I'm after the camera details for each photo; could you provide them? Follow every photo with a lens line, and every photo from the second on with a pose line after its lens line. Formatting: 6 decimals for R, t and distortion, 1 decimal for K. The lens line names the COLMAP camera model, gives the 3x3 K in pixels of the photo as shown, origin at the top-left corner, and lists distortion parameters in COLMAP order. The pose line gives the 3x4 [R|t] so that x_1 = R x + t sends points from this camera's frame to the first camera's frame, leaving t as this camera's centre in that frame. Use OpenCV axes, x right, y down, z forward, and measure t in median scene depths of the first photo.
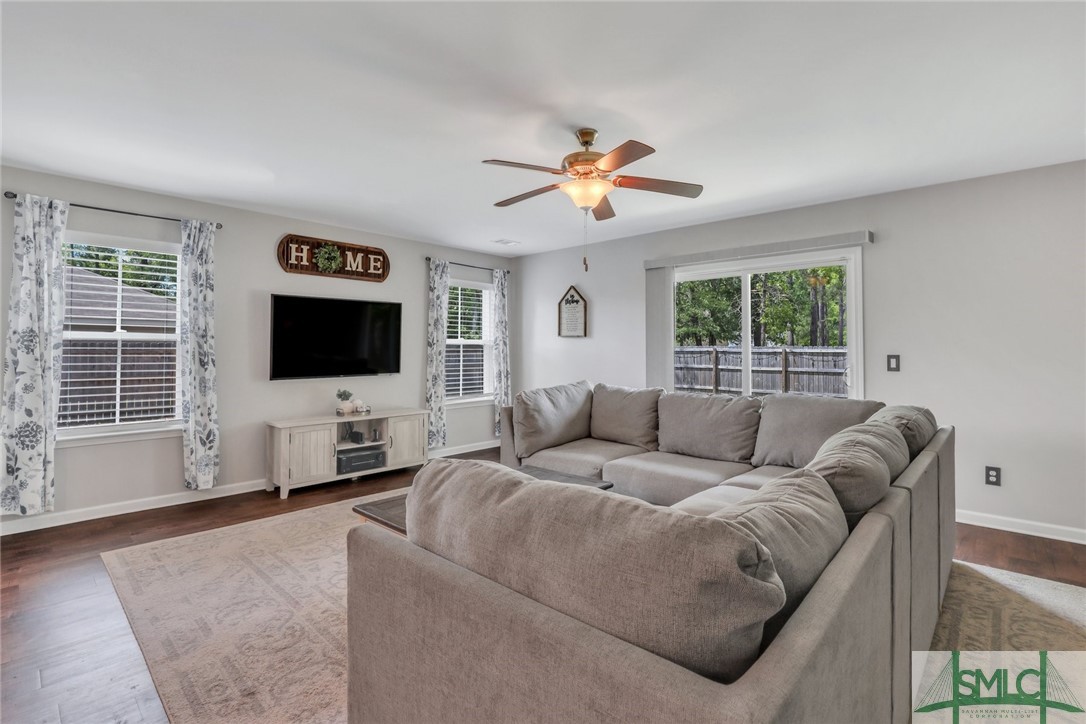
lens RADIAL K [[512.8, 0, 549.9], [0, 512.8, 339.1], [0, 0, 1]] dist [-0.028999, 0.000428]
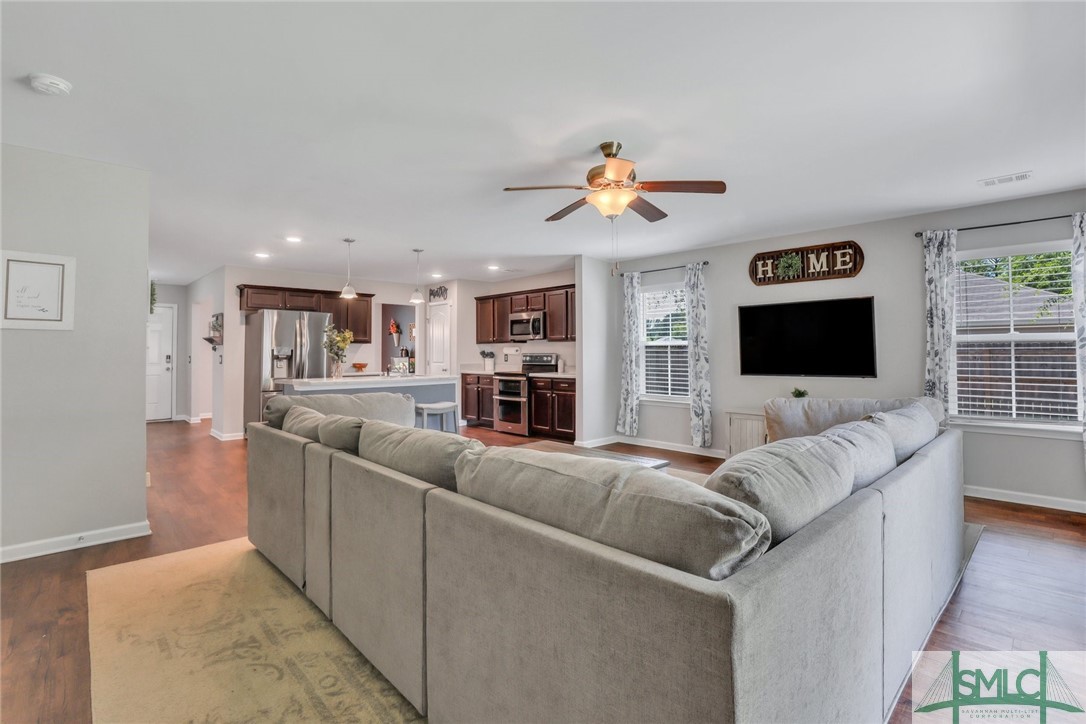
lens RADIAL K [[507.7, 0, 548.5], [0, 507.7, 348.0], [0, 0, 1]] dist [-0.034716, 0.005188]
pose [[-0.074744, -0.009810, -0.997155, 0.636113], [0.025363, 0.999609, -0.011735, 0.014447], [0.996880, -0.026168, -0.074466, 0.538221]]
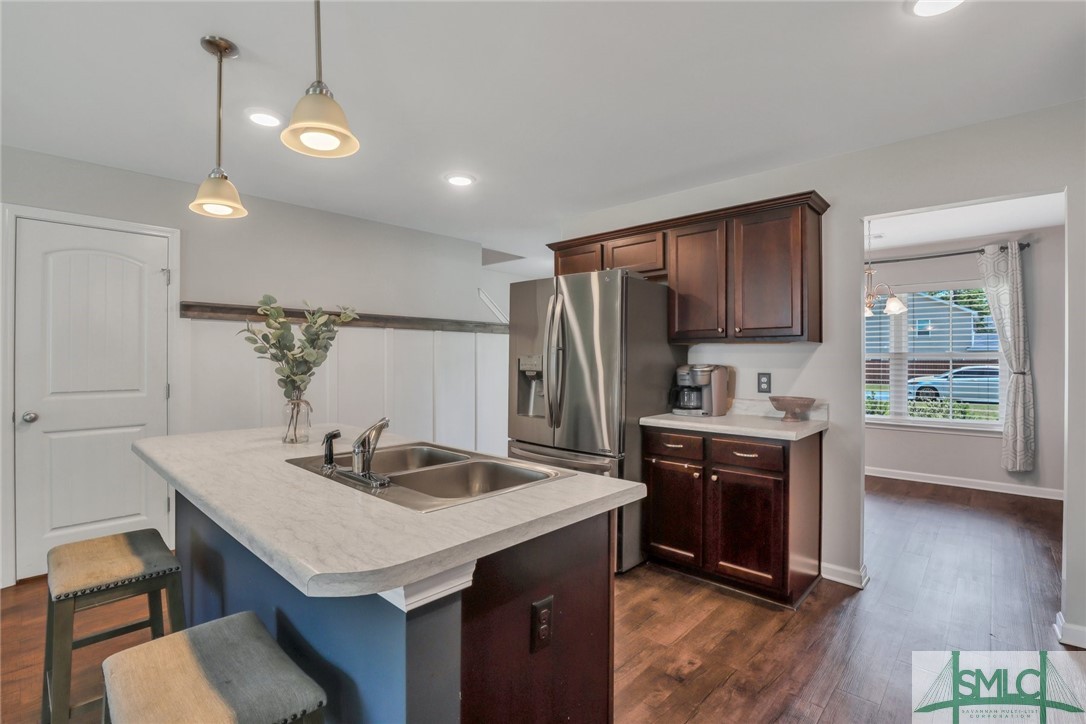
lens RADIAL K [[501.1, 0, 546.8], [0, 501.1, 361.5], [0, 0, 1]] dist [-0.032284, 0.000156]
pose [[-0.999983, -0.001202, 0.005681, -0.653714], [-0.001312, 0.999809, -0.019478, 0.000275], [-0.005657, -0.019485, -0.999794, 0.395887]]
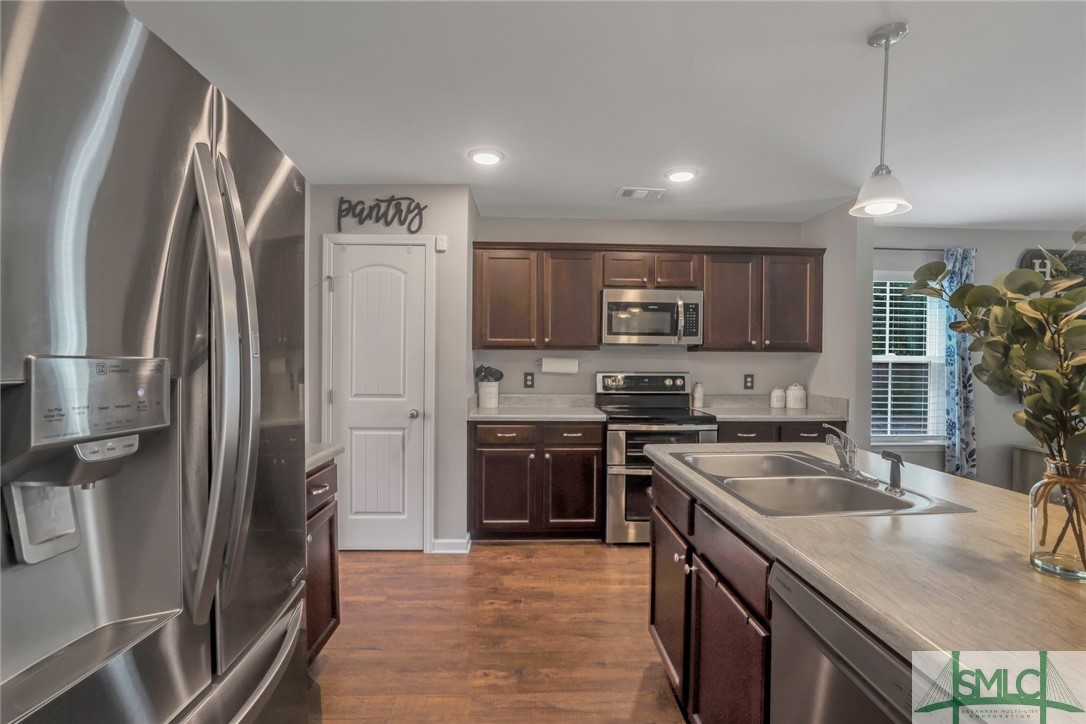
lens RADIAL K [[500.9, 0, 538.6], [0, 500.9, 363.3], [0, 0, 1]] dist [-0.035045, 0.004239]
pose [[0.694579, 0.013641, -0.719287, -0.452684], [0.008170, 0.999606, 0.026847, -0.024164], [0.719370, -0.024524, 0.694194, -0.266240]]
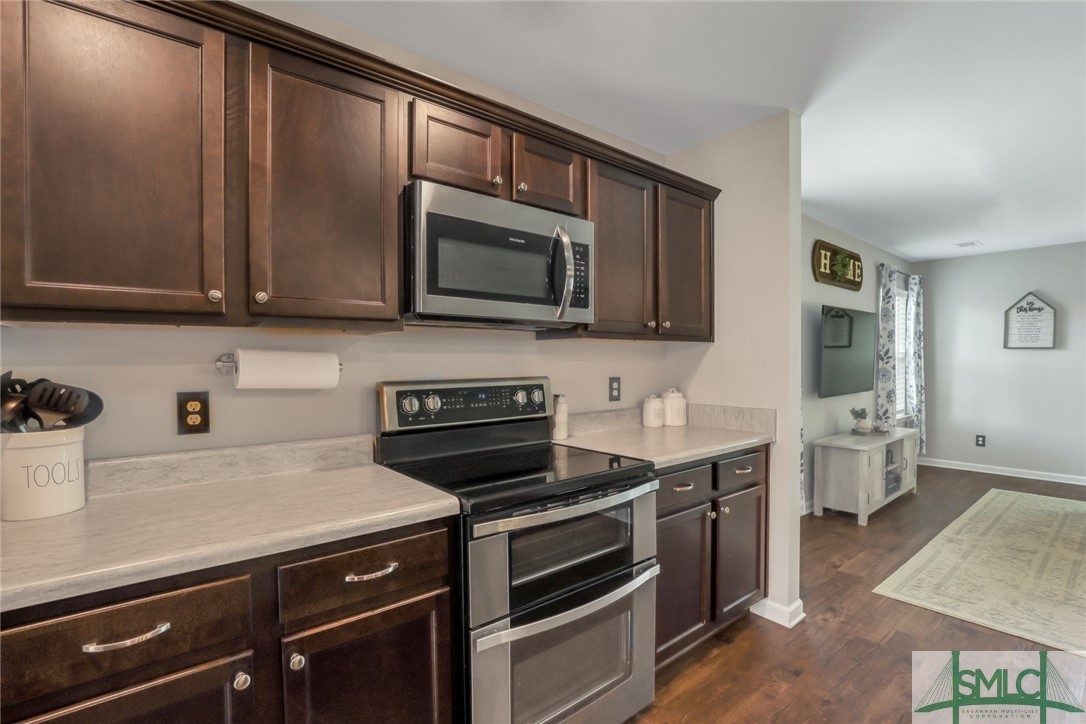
lens RADIAL K [[511.2, 0, 551.7], [0, 511.2, 366.3], [0, 0, 1]] dist [-0.032262, 0.000840]
pose [[0.990598, -0.003743, -0.136756, -0.788616], [0.008449, 0.999391, 0.033846, -0.010993], [0.136546, -0.034683, 0.990026, 0.014895]]
